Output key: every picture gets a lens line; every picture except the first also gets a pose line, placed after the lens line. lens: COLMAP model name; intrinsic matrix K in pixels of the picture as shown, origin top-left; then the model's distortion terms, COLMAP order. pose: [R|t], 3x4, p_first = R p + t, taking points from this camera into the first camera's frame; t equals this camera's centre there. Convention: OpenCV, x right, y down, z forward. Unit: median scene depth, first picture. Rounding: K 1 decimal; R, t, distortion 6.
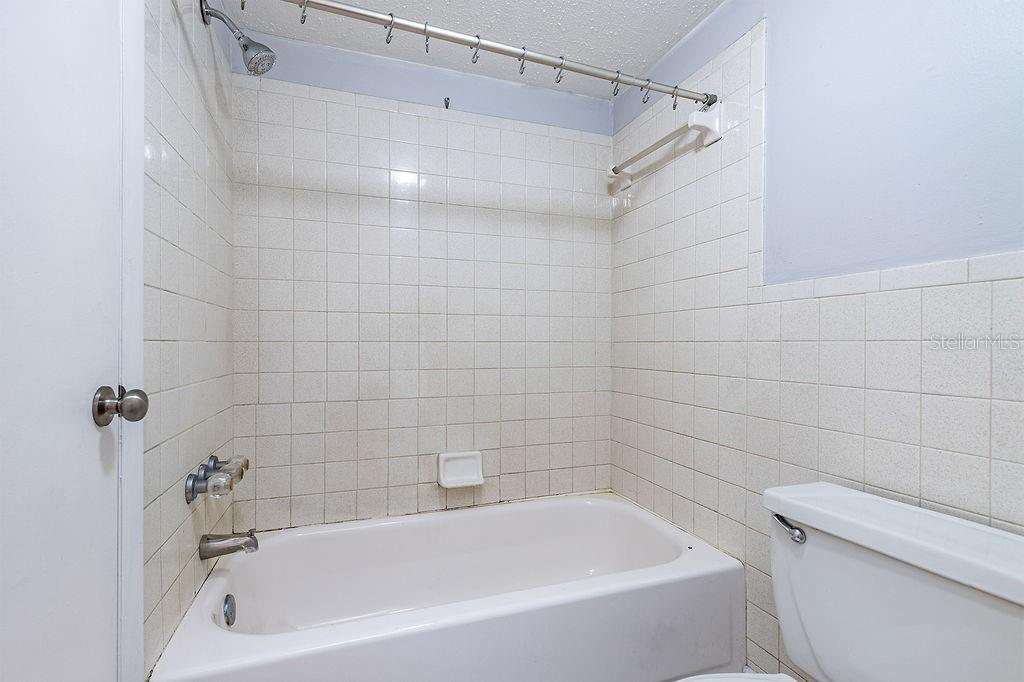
lens RADIAL K [[465.9, 0, 506.2], [0, 465.9, 349.3], [0, 0, 1]] dist [0.004326, 0.000797]
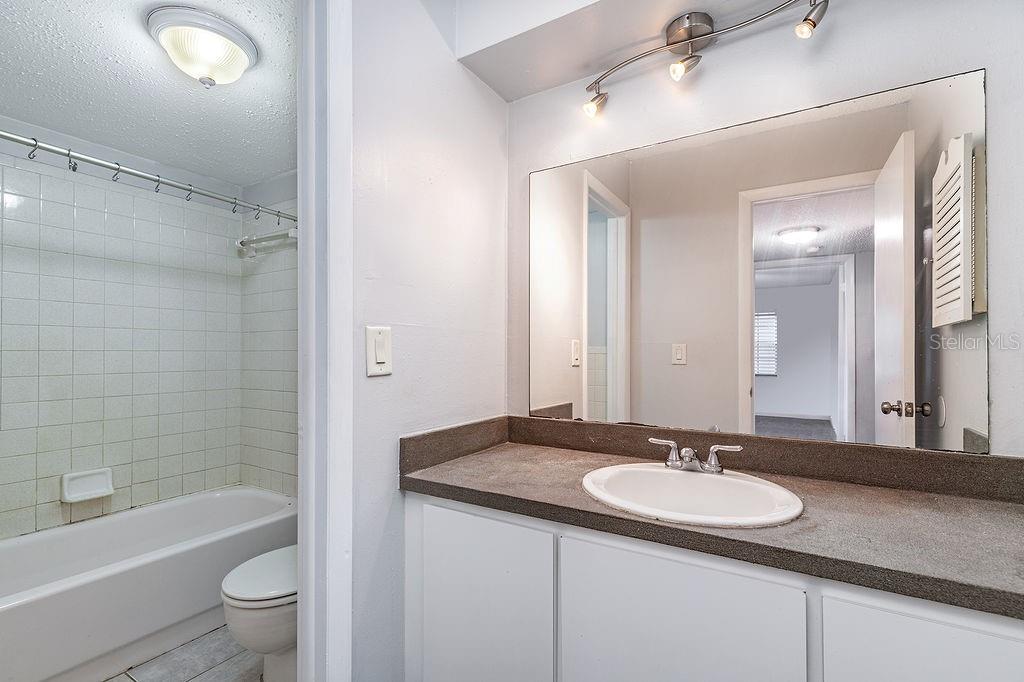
lens RADIAL K [[465.9, 0, 506.2], [0, 465.9, 349.3], [0, 0, 1]] dist [0.004326, 0.000797]
pose [[0.776054, 0.004284, 0.630652, -0.026026], [0.008997, 0.999800, -0.017863, -0.048459], [-0.630602, 0.019536, 0.775860, -0.551656]]
